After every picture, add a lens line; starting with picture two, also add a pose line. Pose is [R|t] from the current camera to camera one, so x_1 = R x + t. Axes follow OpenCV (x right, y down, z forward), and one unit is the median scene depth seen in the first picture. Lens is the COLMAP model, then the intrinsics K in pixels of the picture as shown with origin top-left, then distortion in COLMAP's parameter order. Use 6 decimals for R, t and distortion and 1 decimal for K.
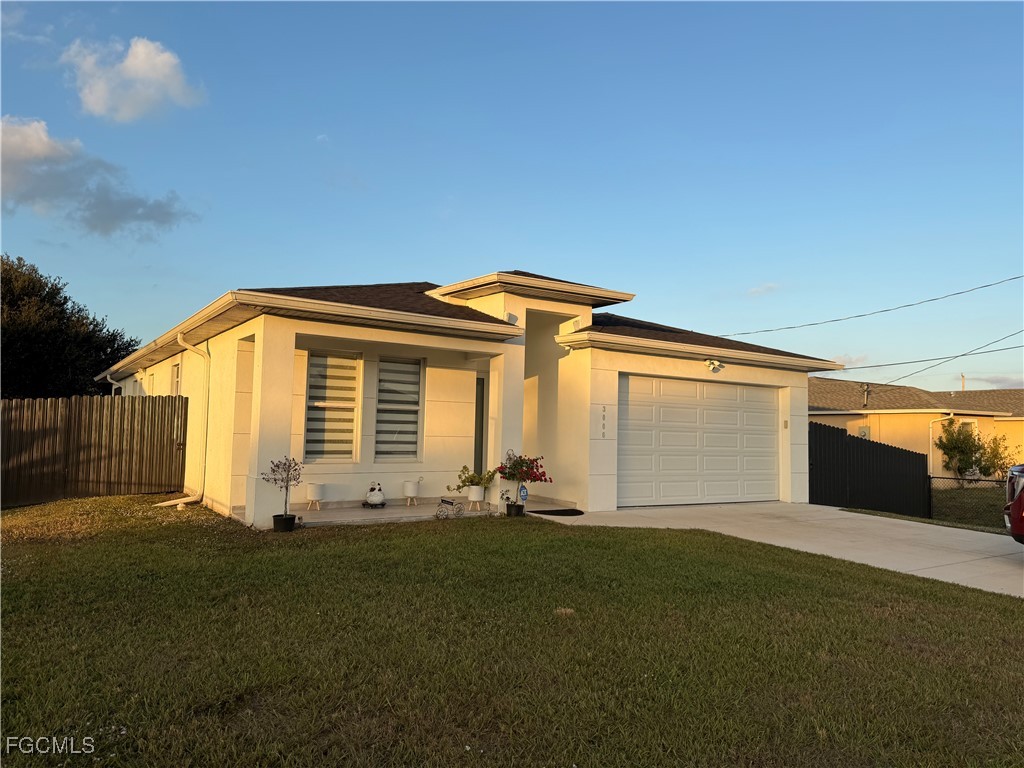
lens RADIAL K [[715.7, 0, 511.7], [0, 715.7, 379.9], [0, 0, 1]] dist [0.149361, -0.231385]
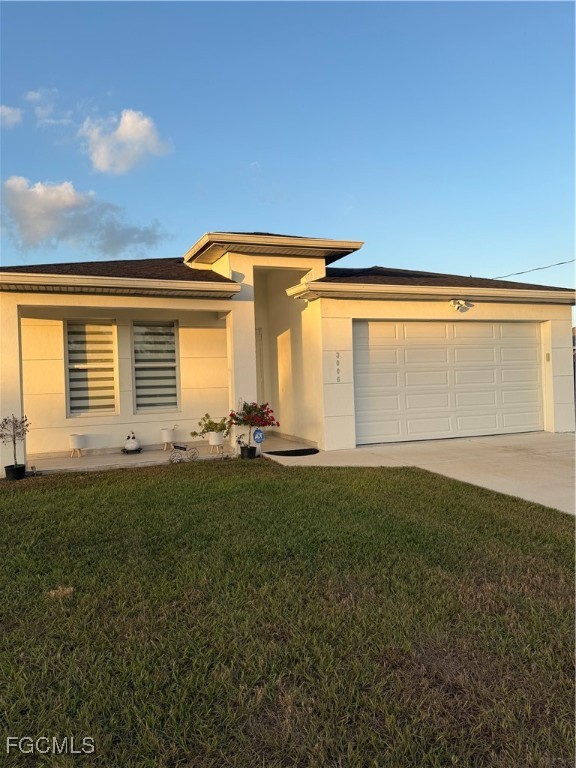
lens RADIAL K [[536.8, 0, 288.0], [0, 536.8, 384.0], [0, 0, 1]] dist [0.149361, -0.231385]
pose [[0.973595, -0.053319, -0.221970, 0.236121], [0.070895, 0.994884, 0.071975, 0.021102], [0.216996, -0.085811, 0.972393, 0.206846]]
